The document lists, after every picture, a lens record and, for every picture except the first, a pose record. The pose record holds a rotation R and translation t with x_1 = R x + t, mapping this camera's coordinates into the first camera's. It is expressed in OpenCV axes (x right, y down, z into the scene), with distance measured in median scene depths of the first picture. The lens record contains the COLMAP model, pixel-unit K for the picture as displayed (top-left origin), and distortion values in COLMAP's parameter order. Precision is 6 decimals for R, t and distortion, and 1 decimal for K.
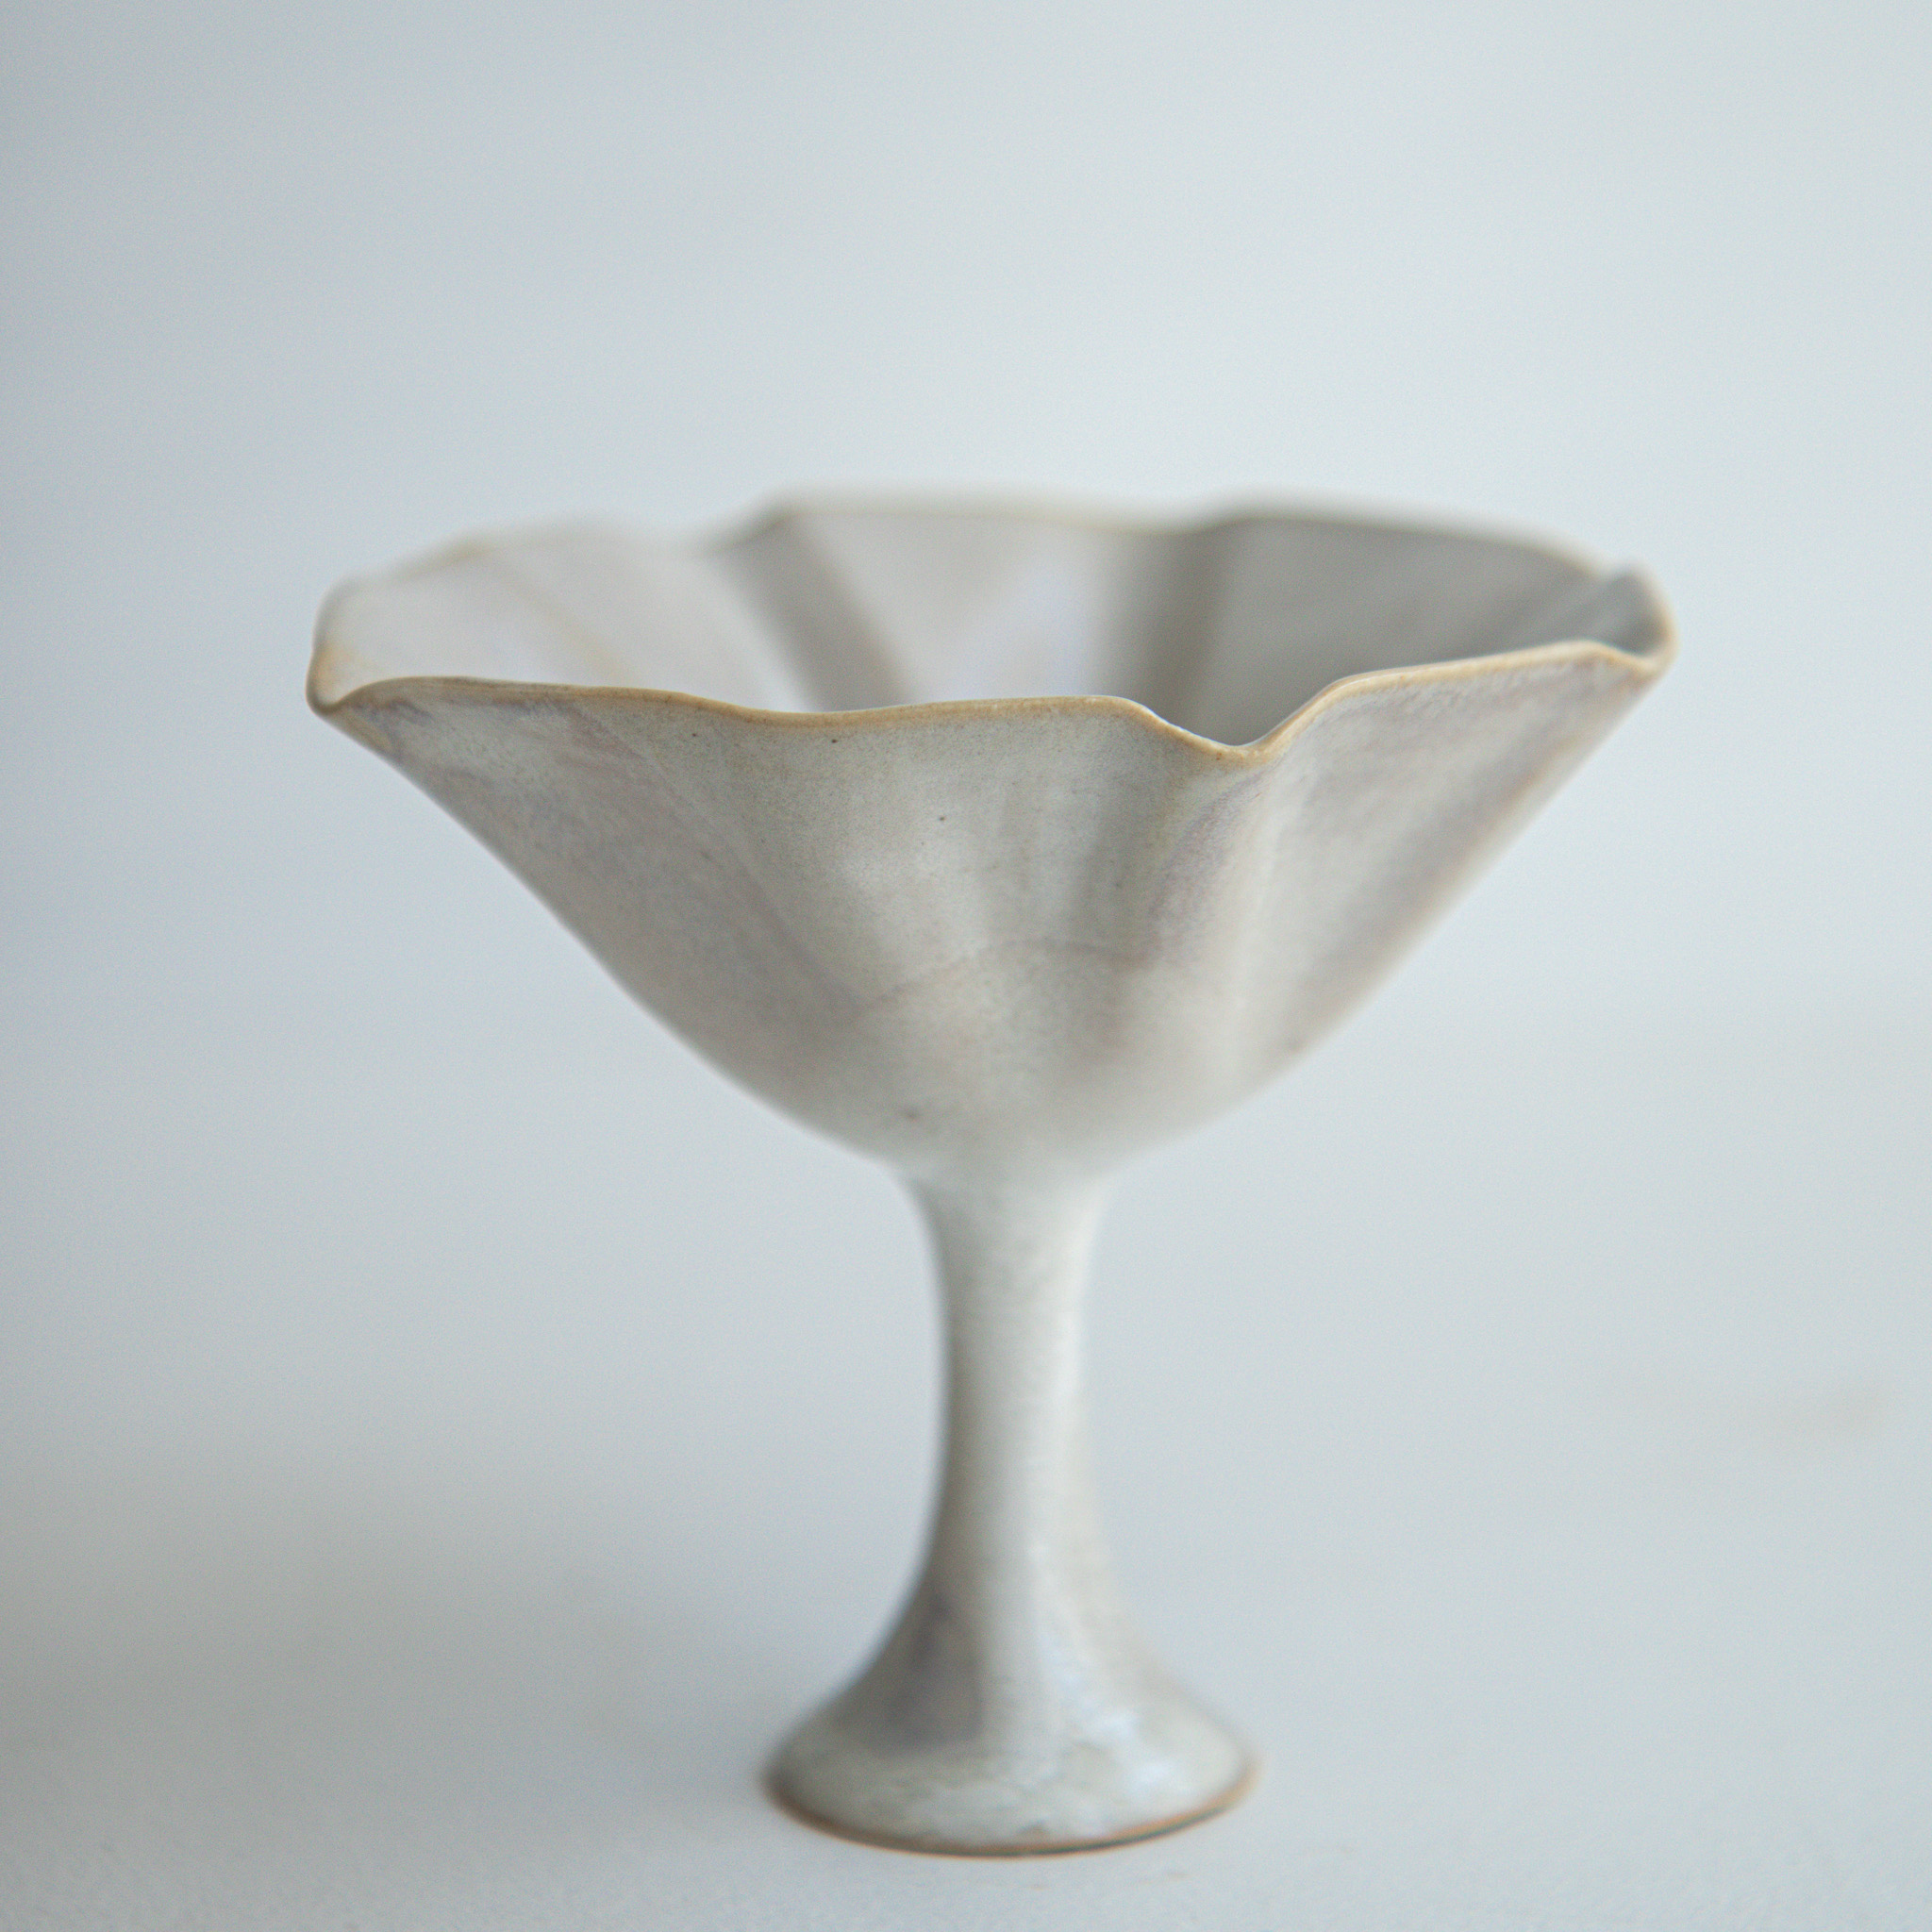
lens RADIAL K [[6815.2, 0, 983.1], [0, 6815.2, 879.9], [0, 0, 1]] dist [0.182864, 0.000000]
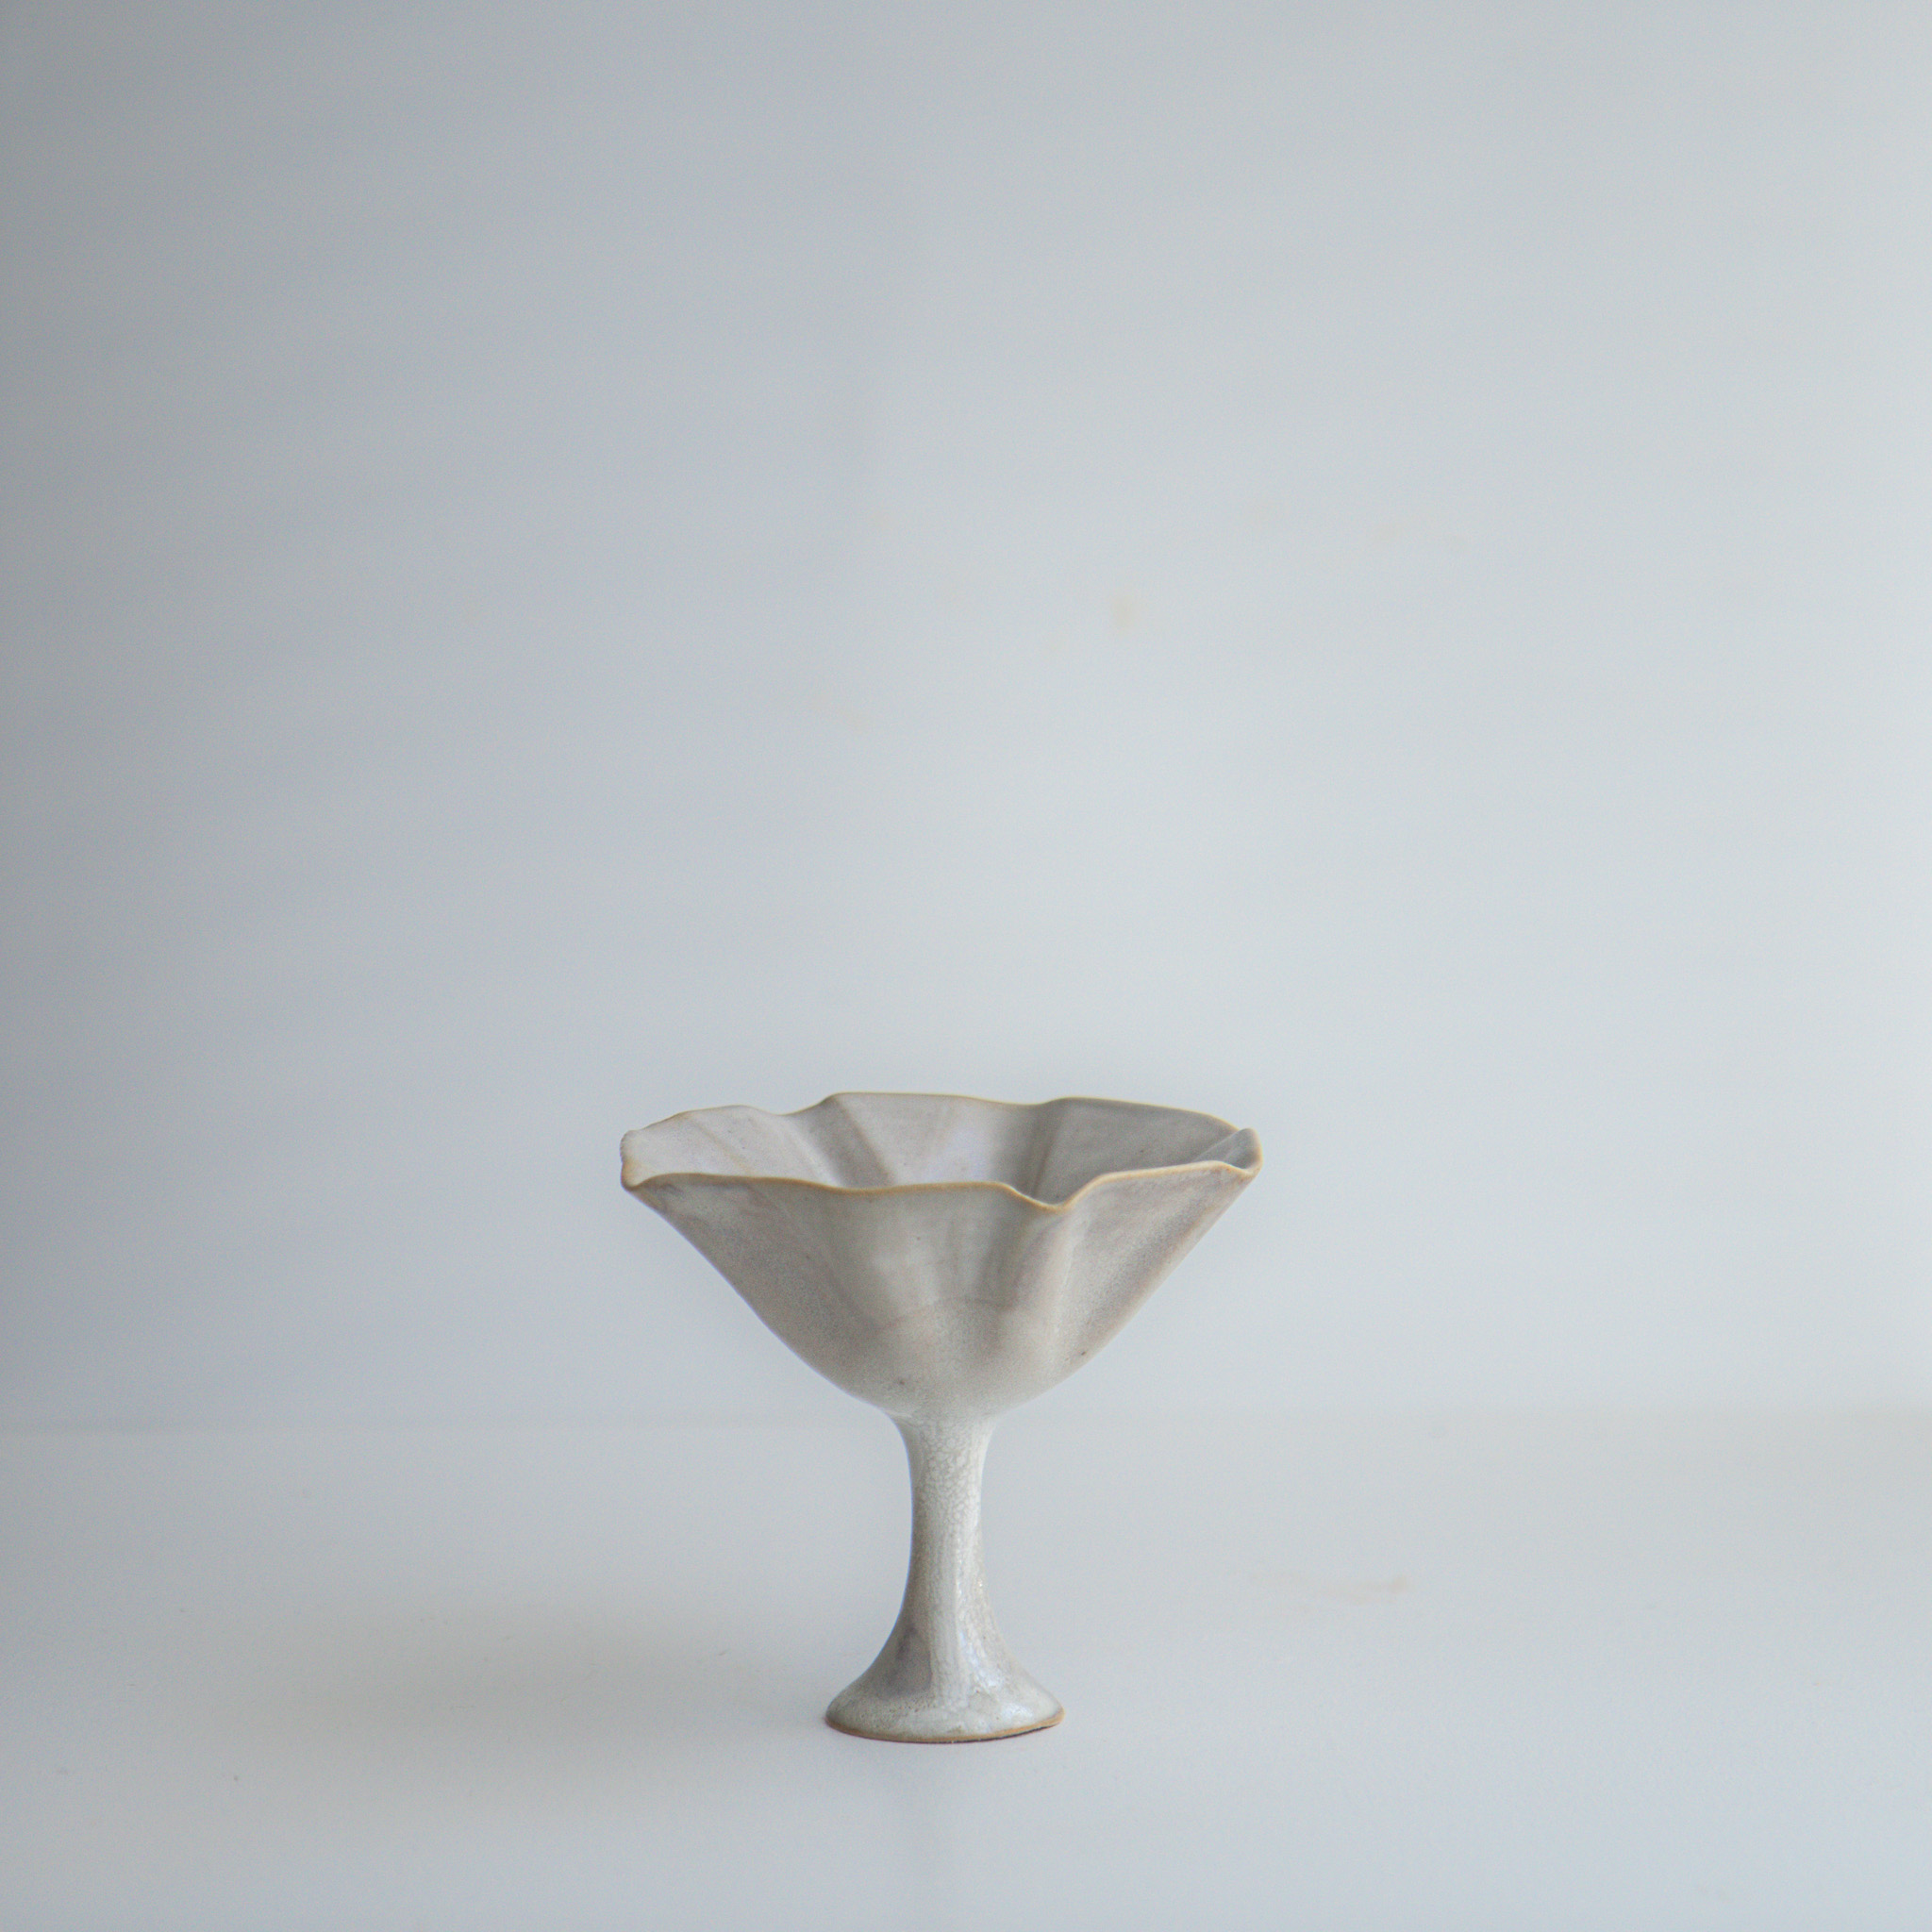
lens RADIAL K [[9762.4, 0, 1032.4], [0, 9762.4, 871.2], [0, 0, 1]] dist [0.926808, 0.000000]
pose [[0.999813, 0.008026, 0.017606, -0.024779], [-0.006671, 0.997106, -0.075736, 0.107044], [-0.018163, 0.075605, 0.996972, -2.064443]]
